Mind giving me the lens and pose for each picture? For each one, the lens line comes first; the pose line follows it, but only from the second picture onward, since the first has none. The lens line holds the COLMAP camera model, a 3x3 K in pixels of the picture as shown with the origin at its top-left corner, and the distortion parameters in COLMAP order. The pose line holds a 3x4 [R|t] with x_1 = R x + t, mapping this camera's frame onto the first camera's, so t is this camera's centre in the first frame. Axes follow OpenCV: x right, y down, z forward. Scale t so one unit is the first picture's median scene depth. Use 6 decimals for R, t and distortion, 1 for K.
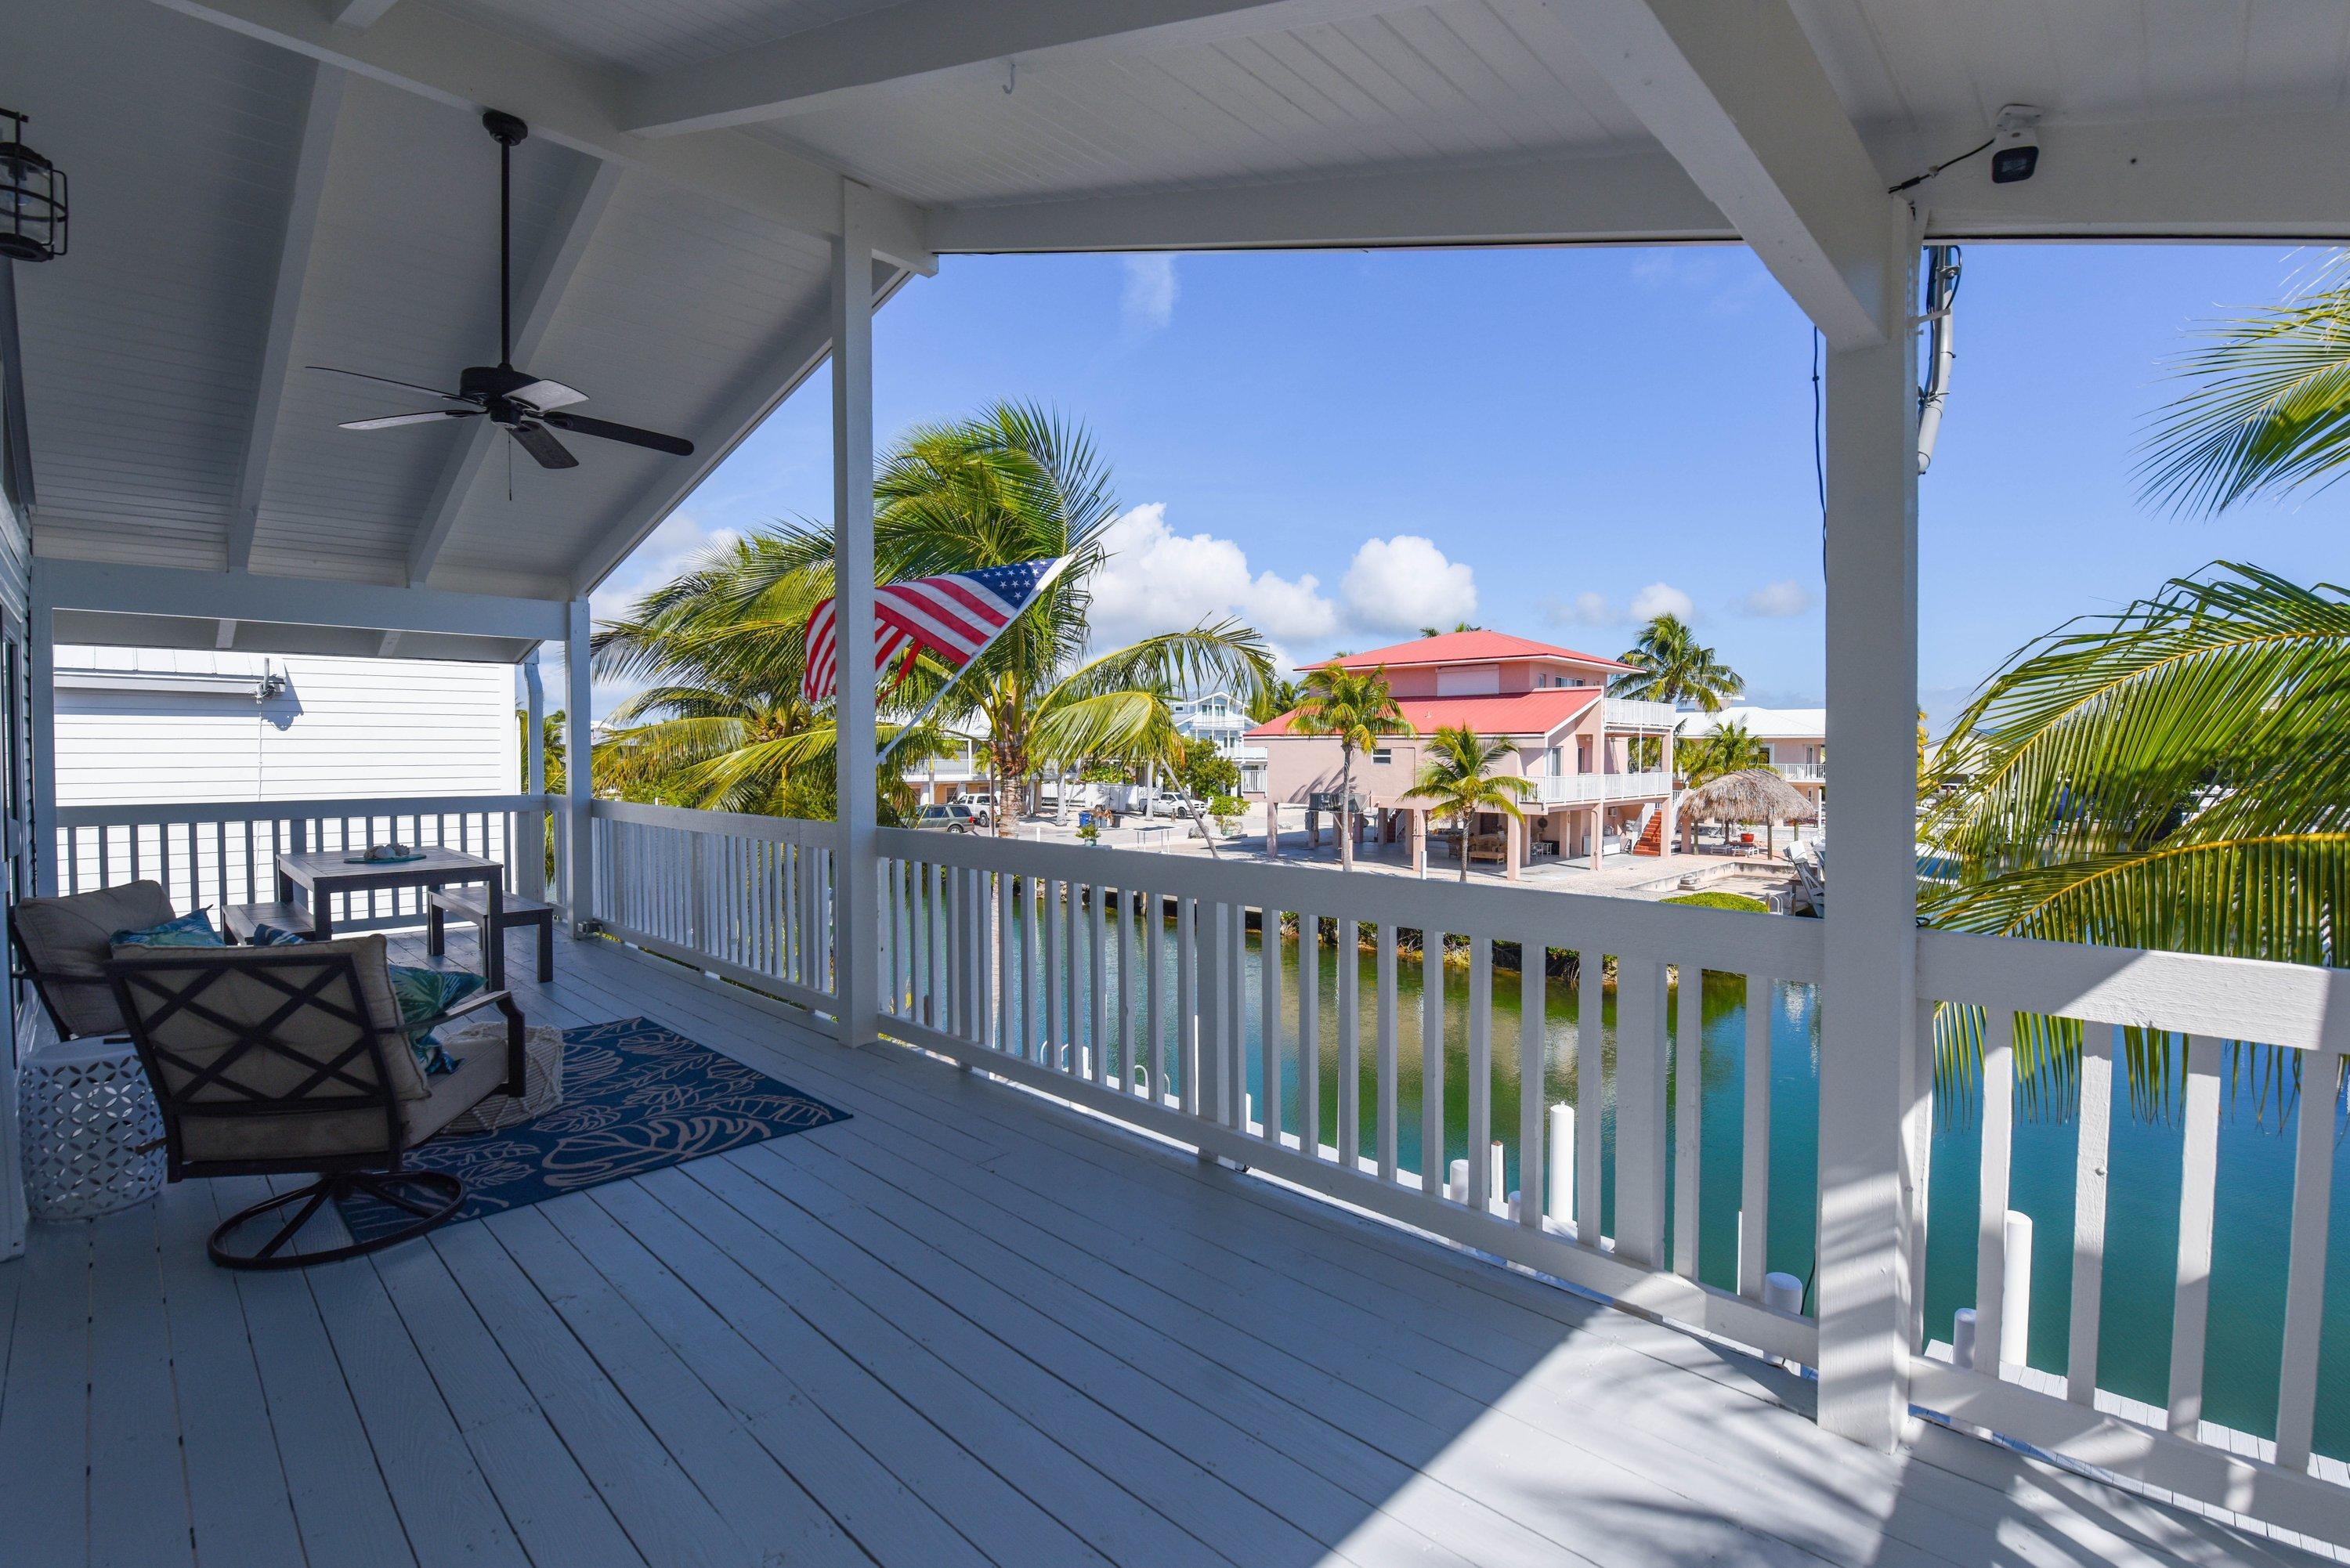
lens RADIAL K [[1052.2, 0, 1192.7], [0, 1052.2, 760.3], [0, 0, 1]] dist [0.000659, -0.010795]
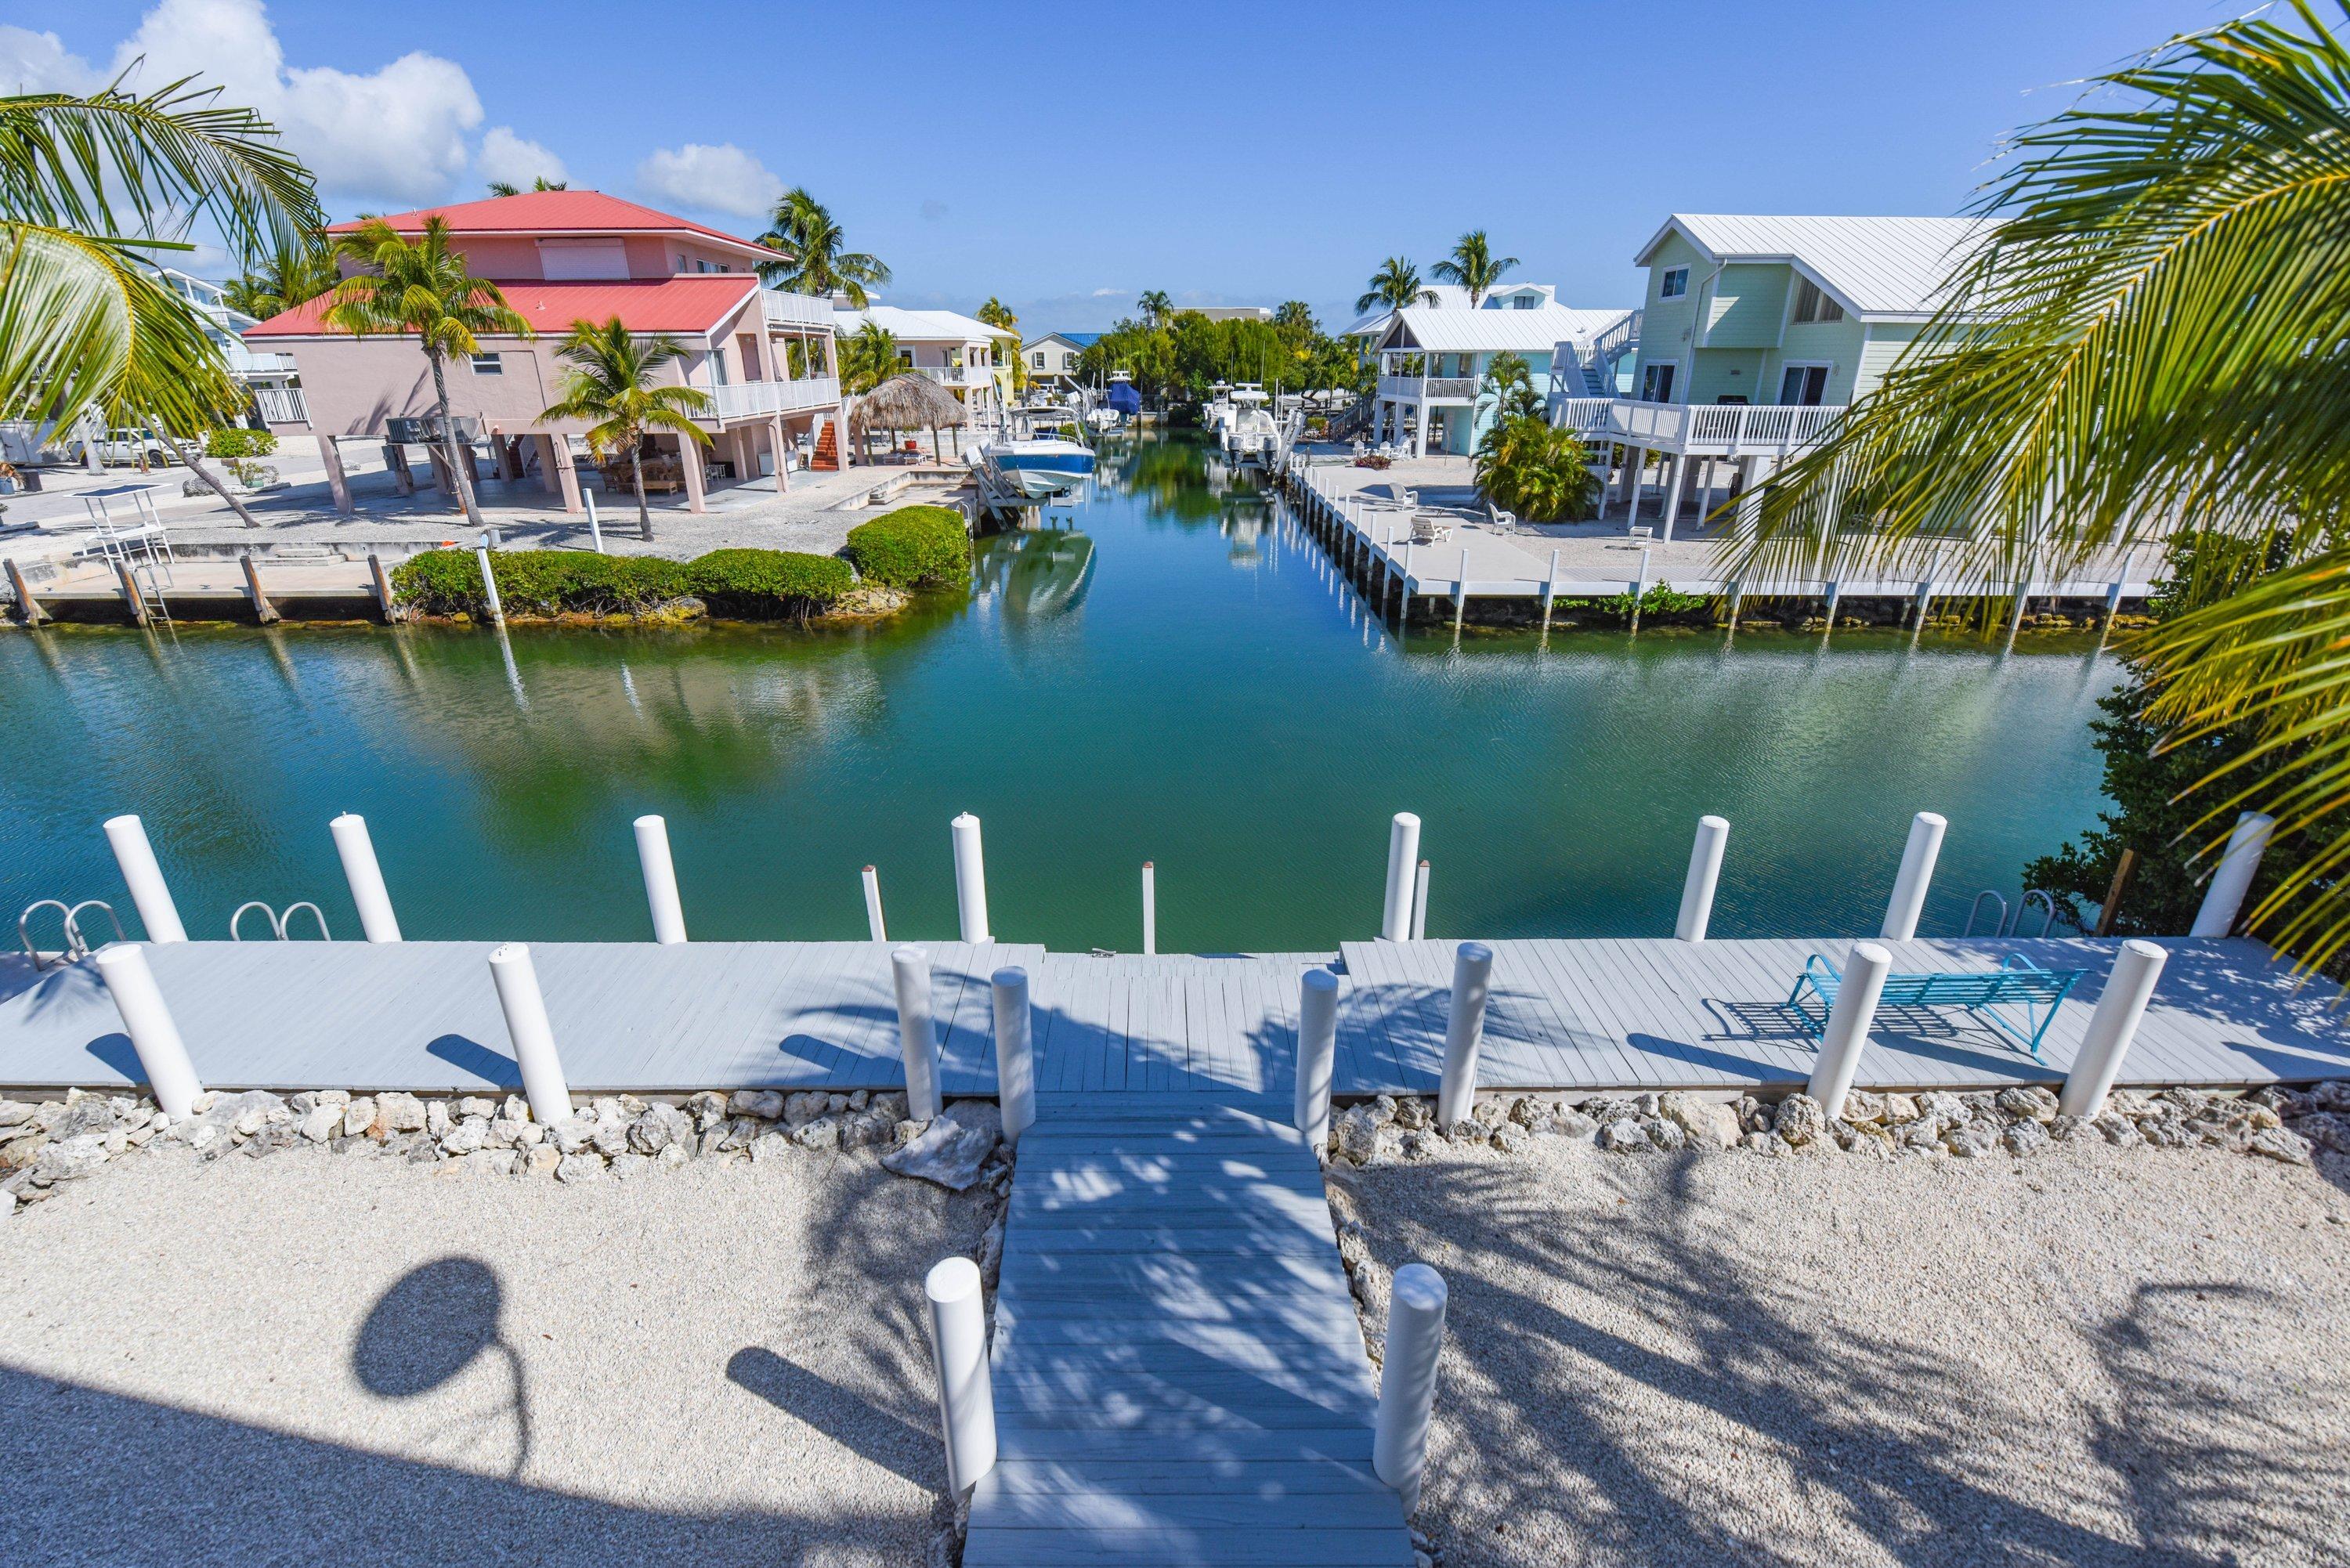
lens RADIAL K [[1011.8, 0, 1170.6], [0, 1011.8, 767.1], [0, 0, 1]] dist [0.001231, -0.009179]
pose [[0.722542, -0.263611, 0.639095, -0.005981], [0.009497, 0.928144, 0.372100, 0.000414], [-0.691262, -0.262788, 0.673126, 0.089552]]
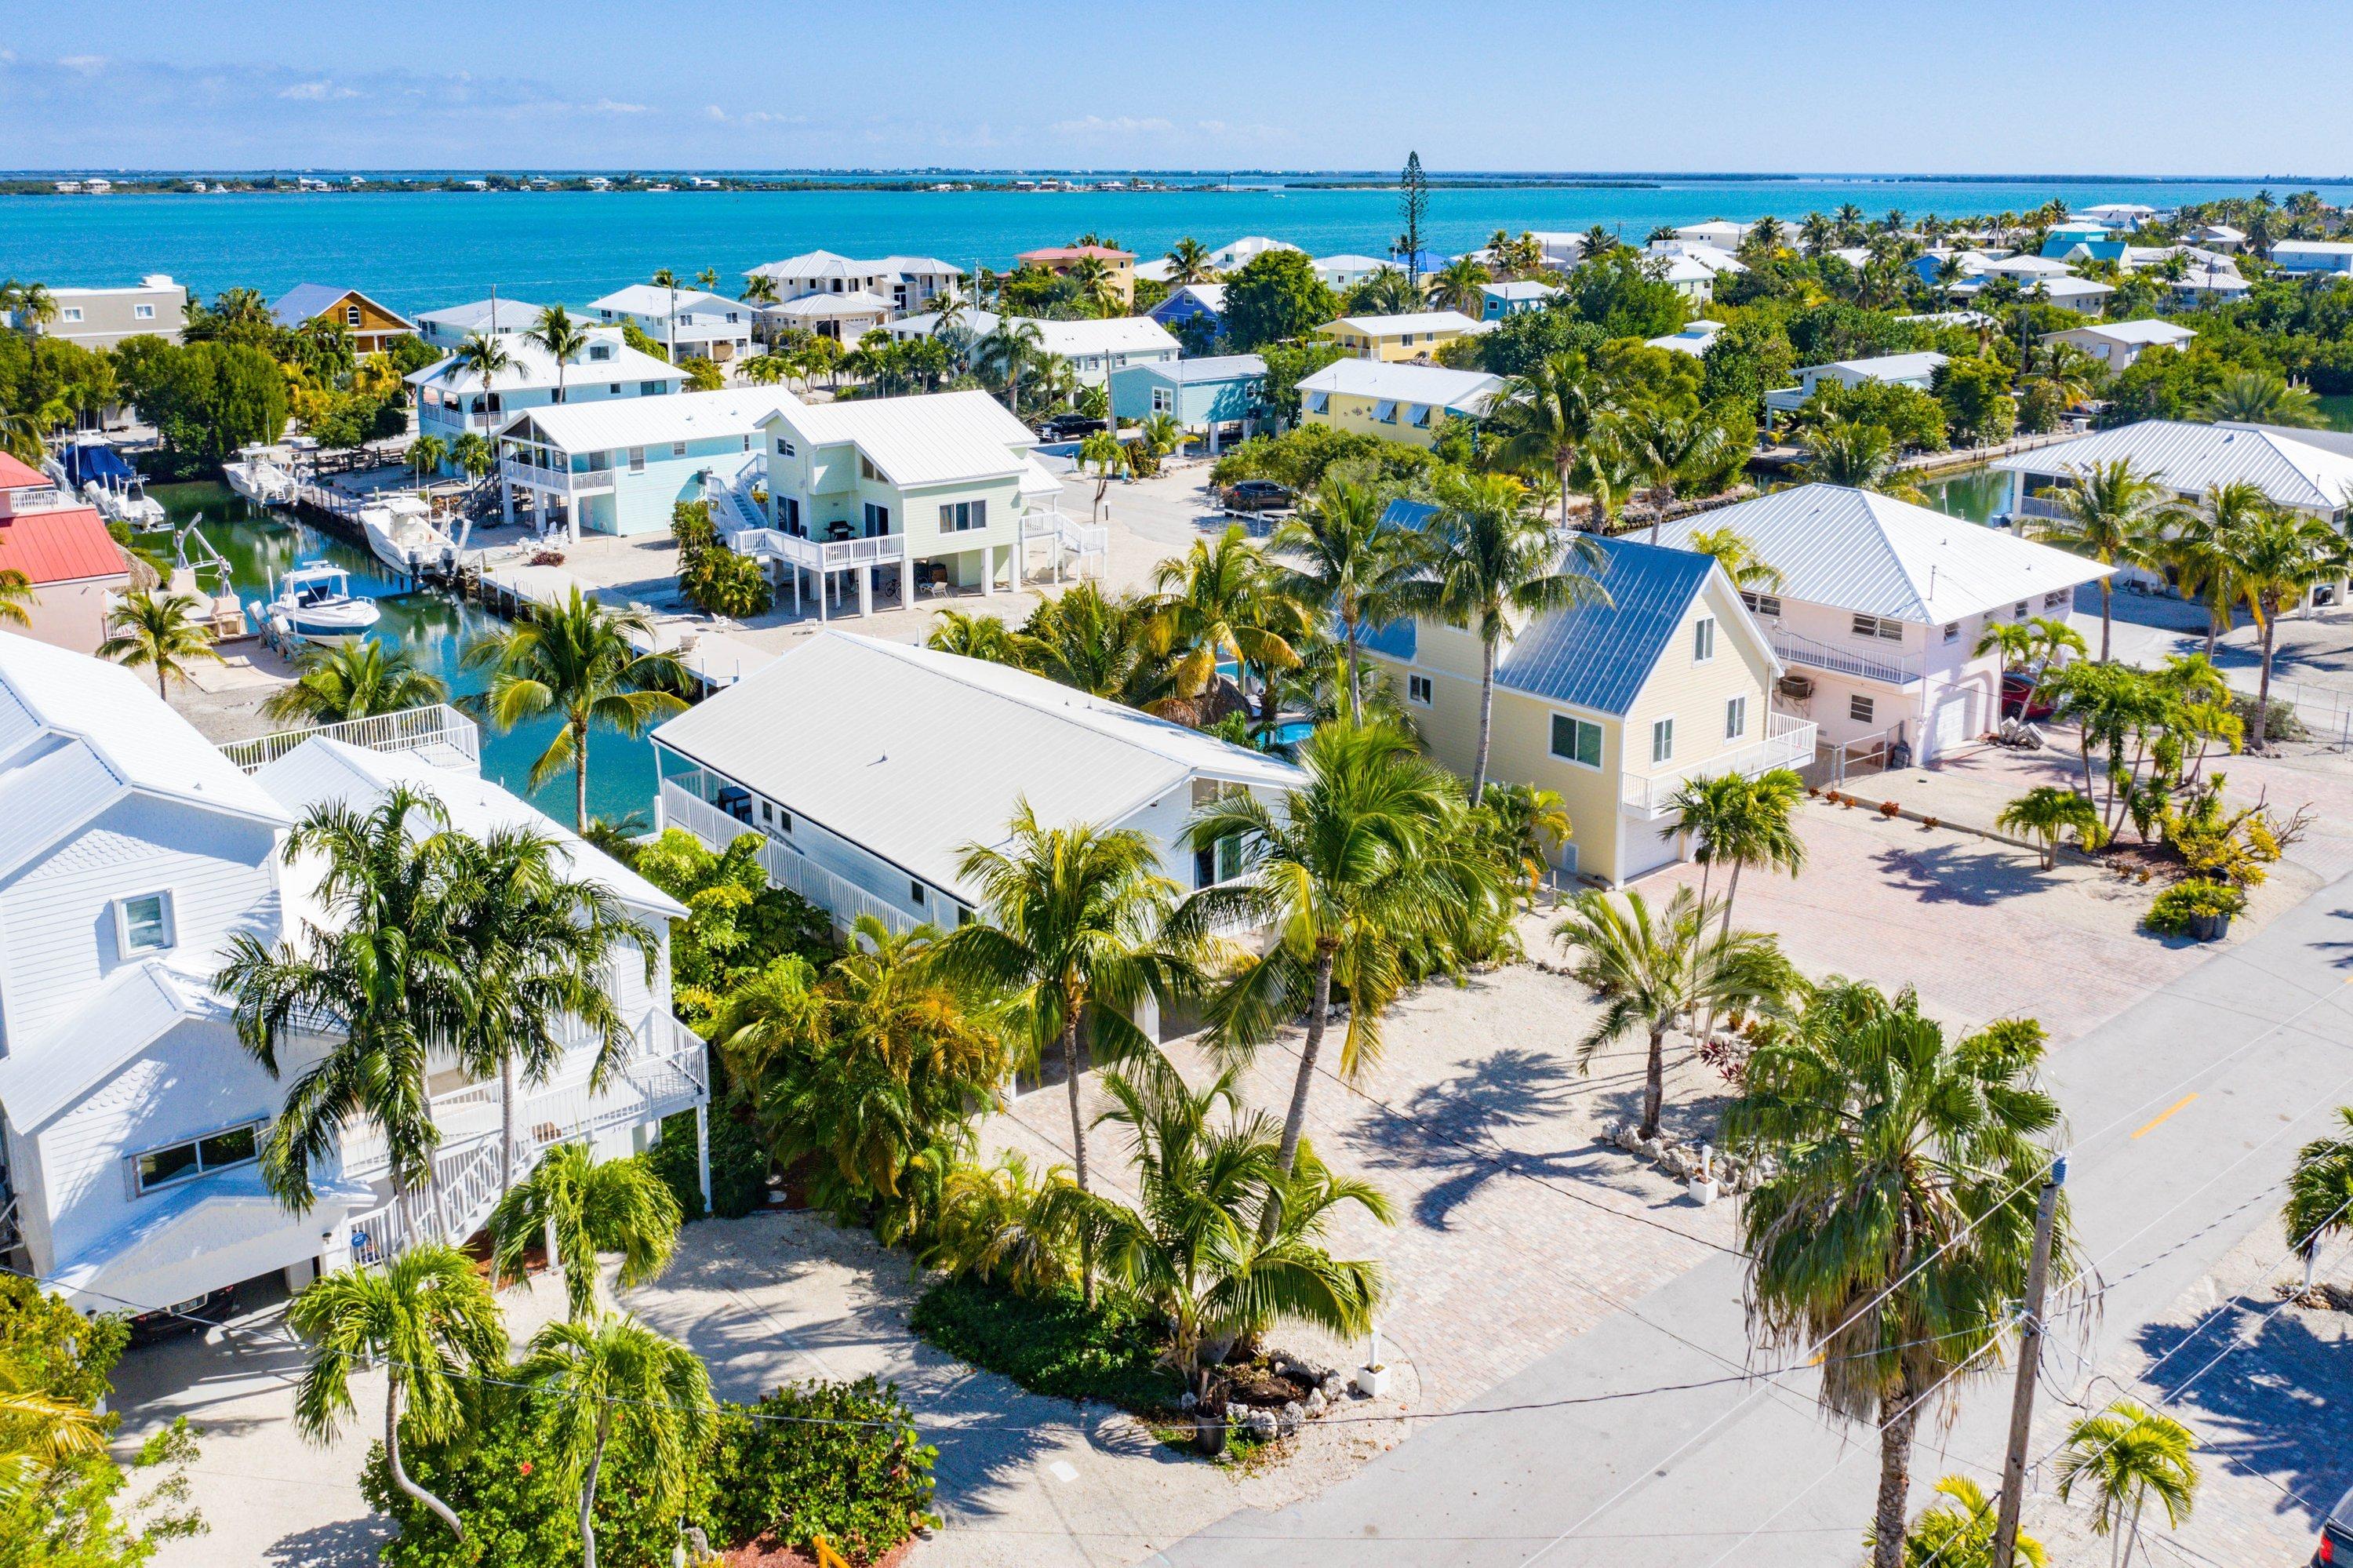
lens RADIAL K [[1919.4, 0, 1148.6], [0, 1919.4, 475.8], [0, 0, 1]] dist [-0.017785, -0.012531]
pose [[0.123158, -0.161669, 0.979130, -1.233320], [0.008556, 0.986777, 0.161856, -0.369714], [-0.992350, -0.011556, 0.122912, -0.239264]]
